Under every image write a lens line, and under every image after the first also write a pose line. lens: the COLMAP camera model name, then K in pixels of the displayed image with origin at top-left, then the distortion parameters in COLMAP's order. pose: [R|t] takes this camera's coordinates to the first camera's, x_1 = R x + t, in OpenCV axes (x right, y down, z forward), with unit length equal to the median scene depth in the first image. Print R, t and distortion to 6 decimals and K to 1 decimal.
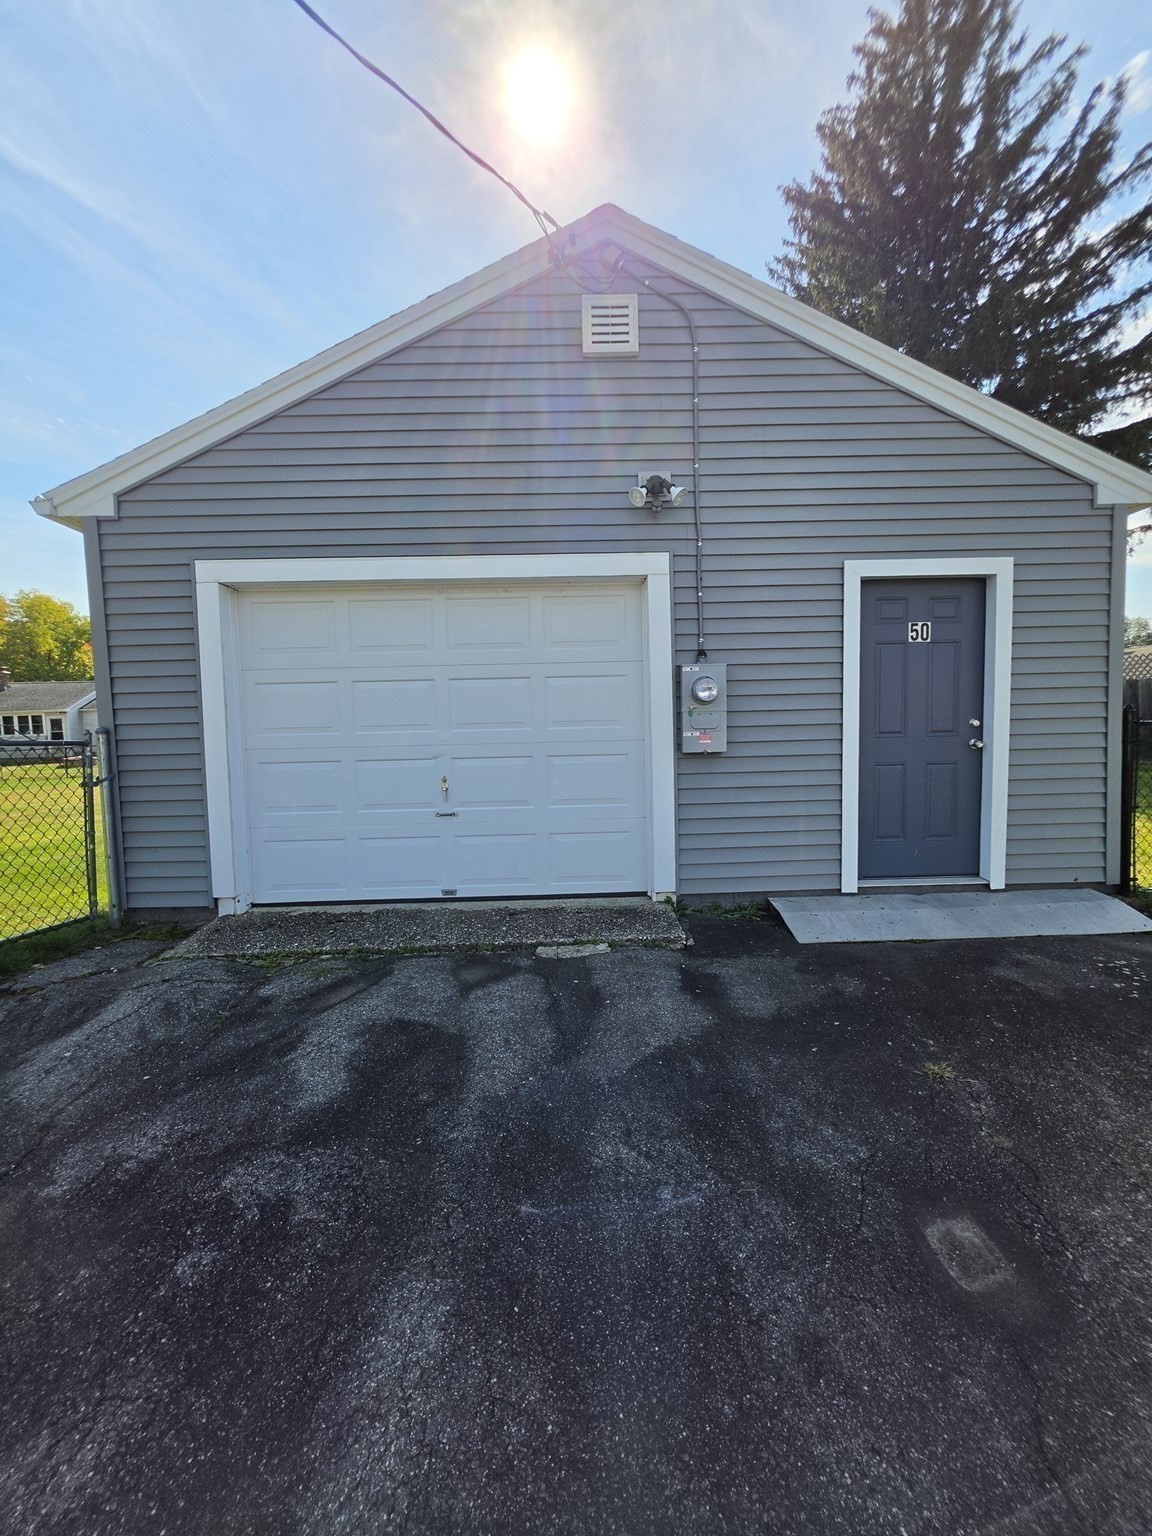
lens RADIAL K [[613.2, 0, 576.0], [0, 613.2, 768.0], [0, 0, 1]] dist [0.016176, -0.005706]
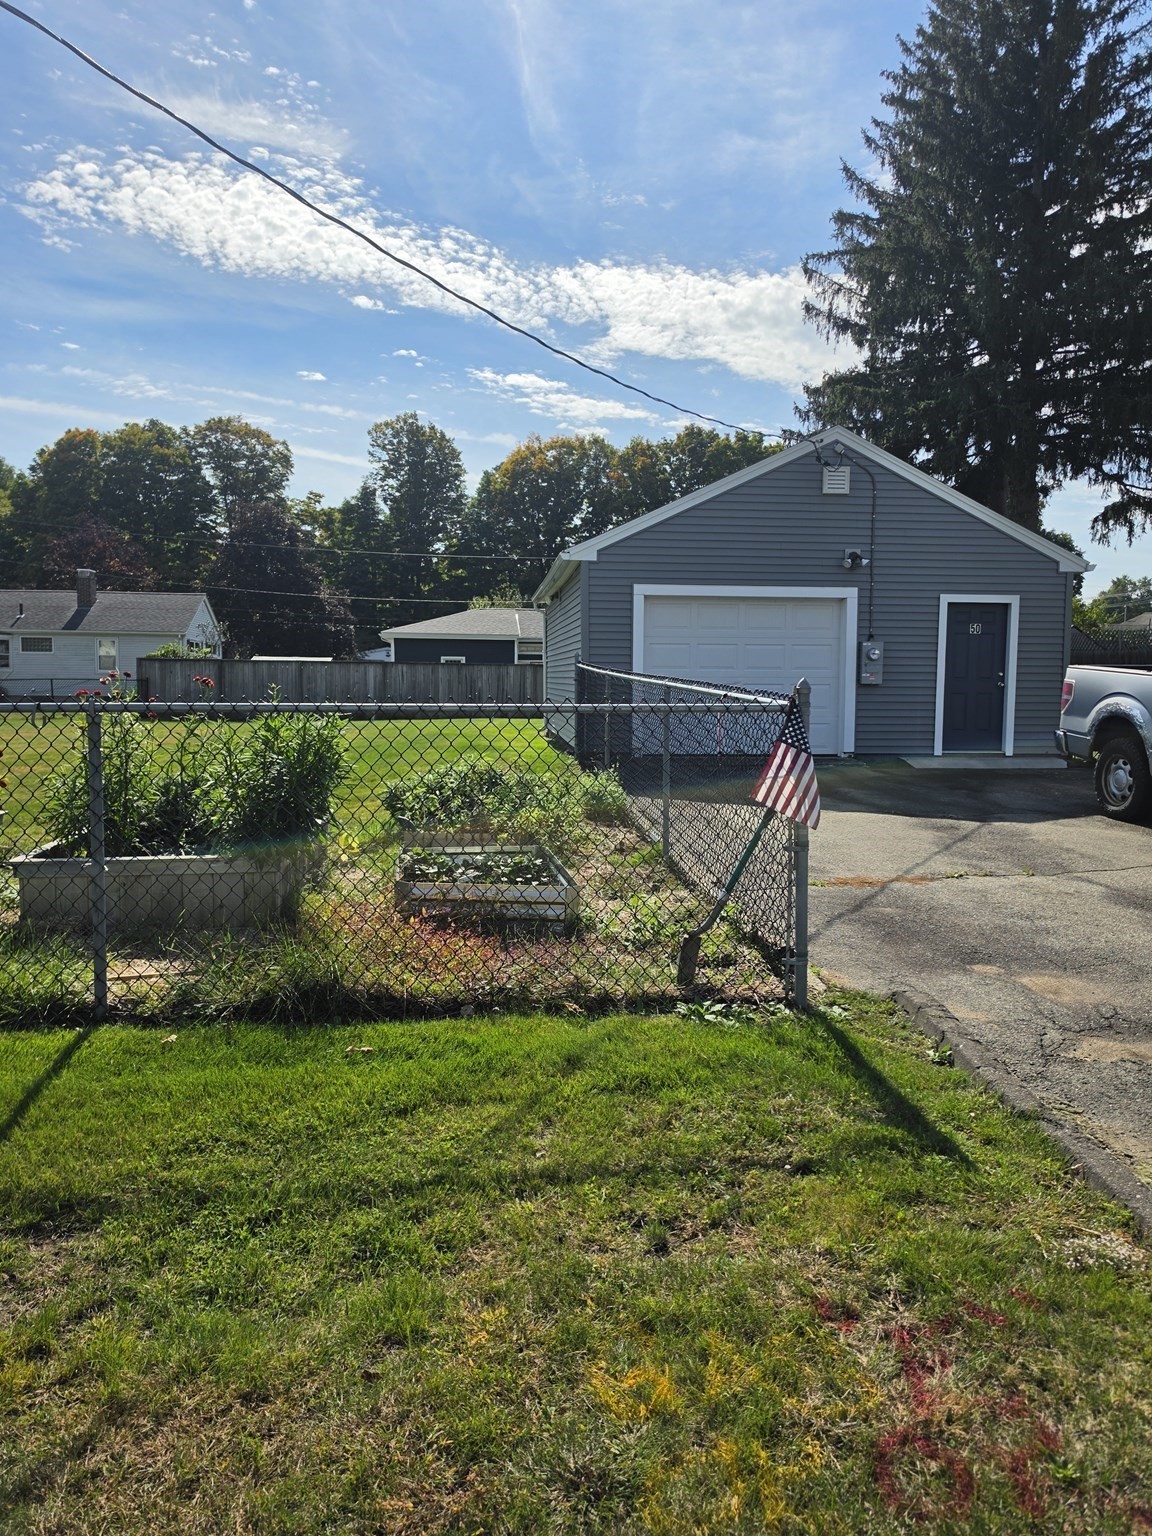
lens RADIAL K [[1018.2, 0, 576.0], [0, 1018.2, 768.0], [0, 0, 1]] dist [0.138884, -0.147709]
pose [[0.996439, 0.027898, 0.079572, -1.062959], [-0.027857, 0.999611, -0.001624, 0.293887], [-0.079586, -0.000598, 0.996828, -2.413238]]
